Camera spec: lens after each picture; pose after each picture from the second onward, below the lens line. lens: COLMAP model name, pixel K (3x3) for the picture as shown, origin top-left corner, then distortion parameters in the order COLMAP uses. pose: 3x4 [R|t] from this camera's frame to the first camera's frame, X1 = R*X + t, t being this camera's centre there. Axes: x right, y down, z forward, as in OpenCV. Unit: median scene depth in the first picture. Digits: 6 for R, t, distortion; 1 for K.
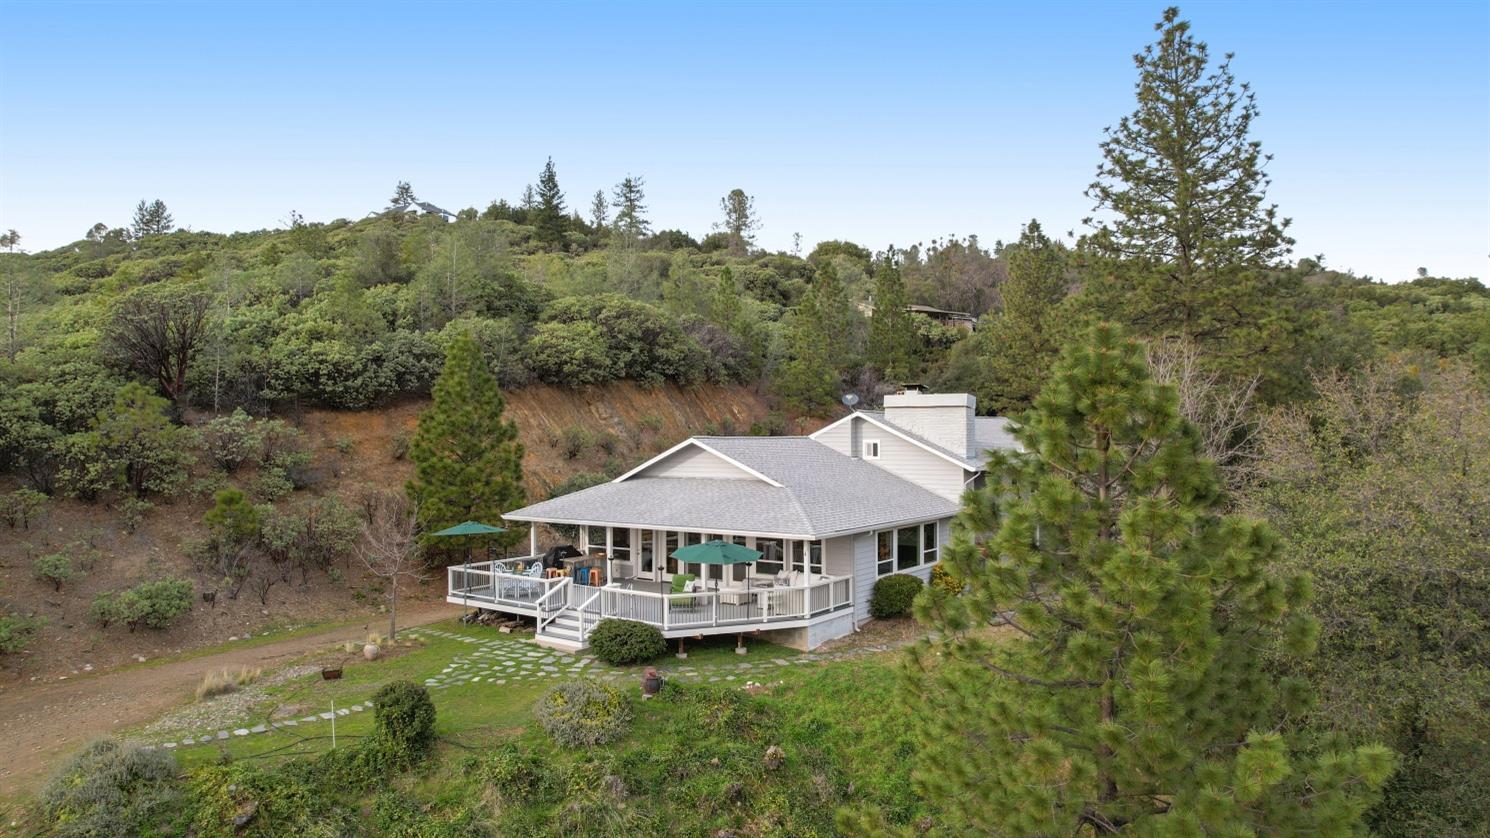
lens RADIAL K [[991.0, 0, 745.0], [0, 991.0, 419.0], [0, 0, 1]] dist [-0.009005, -0.001025]
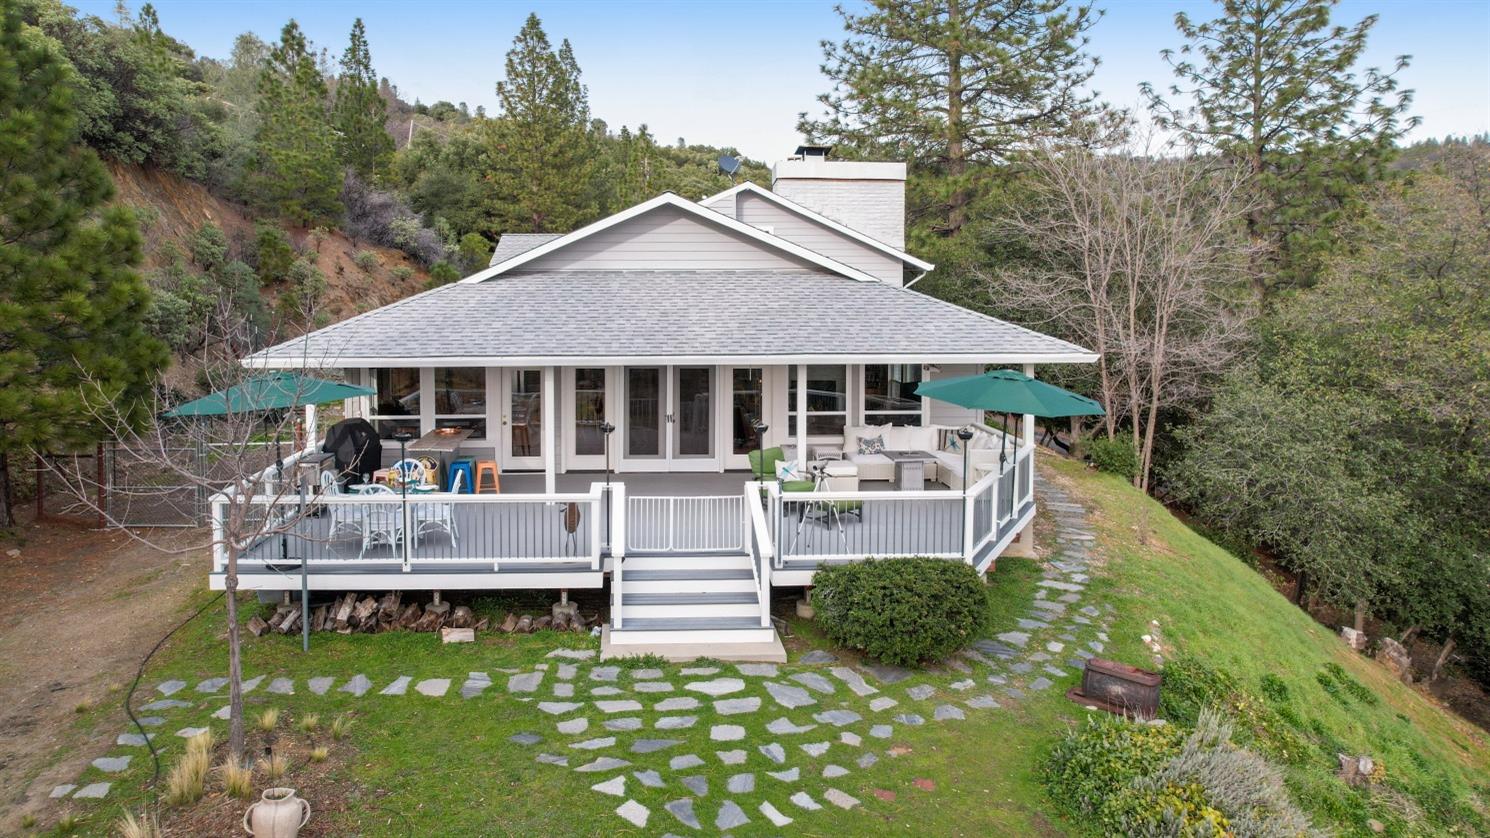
lens RADIAL K [[981.7, 0, 741.3], [0, 981.7, 366.4], [0, 0, 1]] dist [-0.023177, 0.002692]
pose [[0.748549, -0.047296, 0.661391, -0.386589], [-0.019490, 0.995453, 0.093243, 0.064435], [-0.662793, -0.082688, 0.744223, 0.607995]]
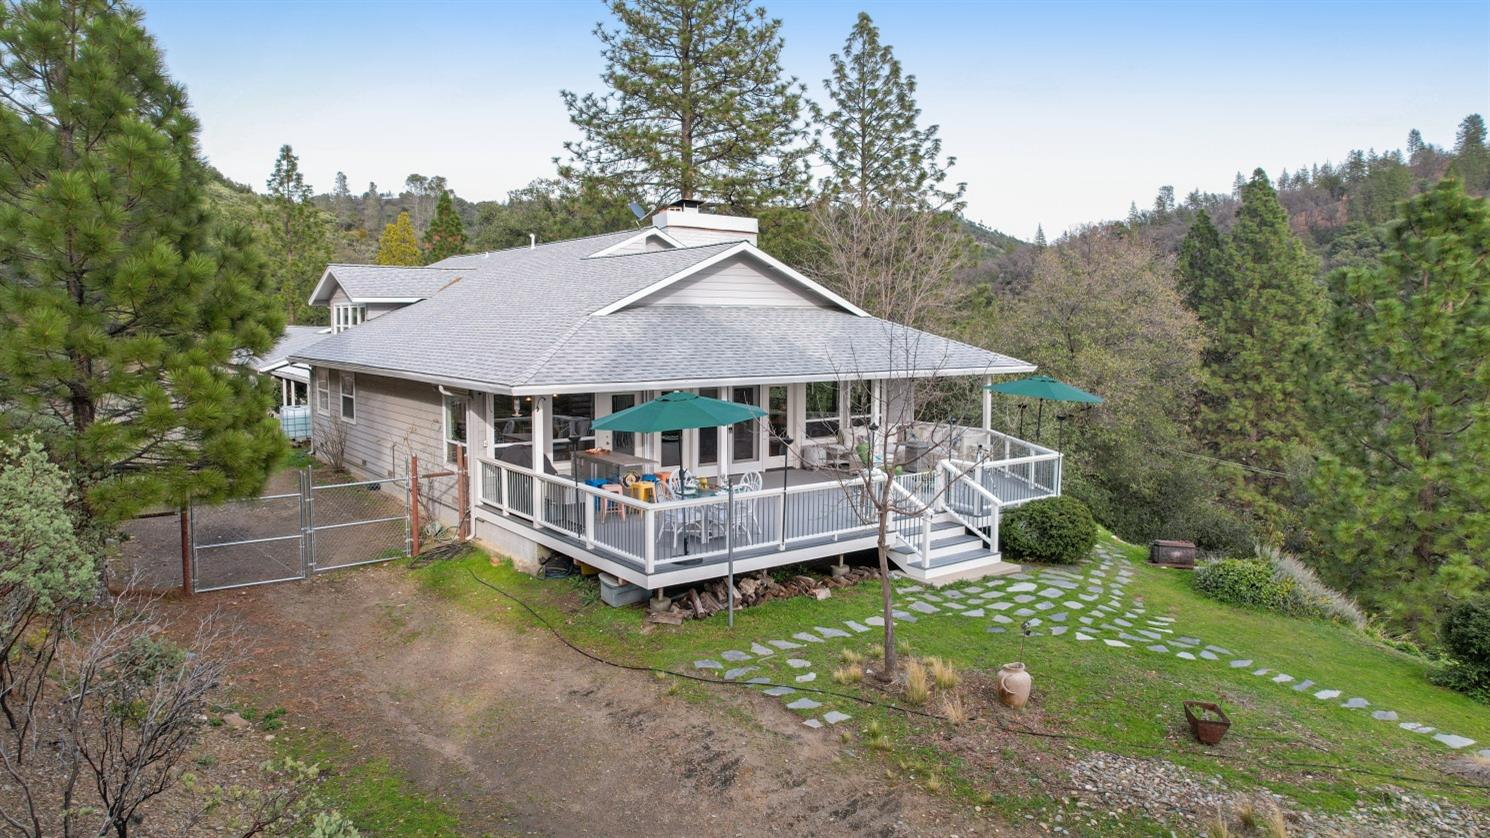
lens RADIAL K [[991.0, 0, 745.0], [0, 991.0, 419.0], [0, 0, 1]] dist [-0.009005, -0.001025]
pose [[0.224756, -0.087058, 0.970518, -0.696658], [-0.023207, 0.995240, 0.094650, 0.075136], [-0.974139, -0.043796, 0.221665, 0.888674]]
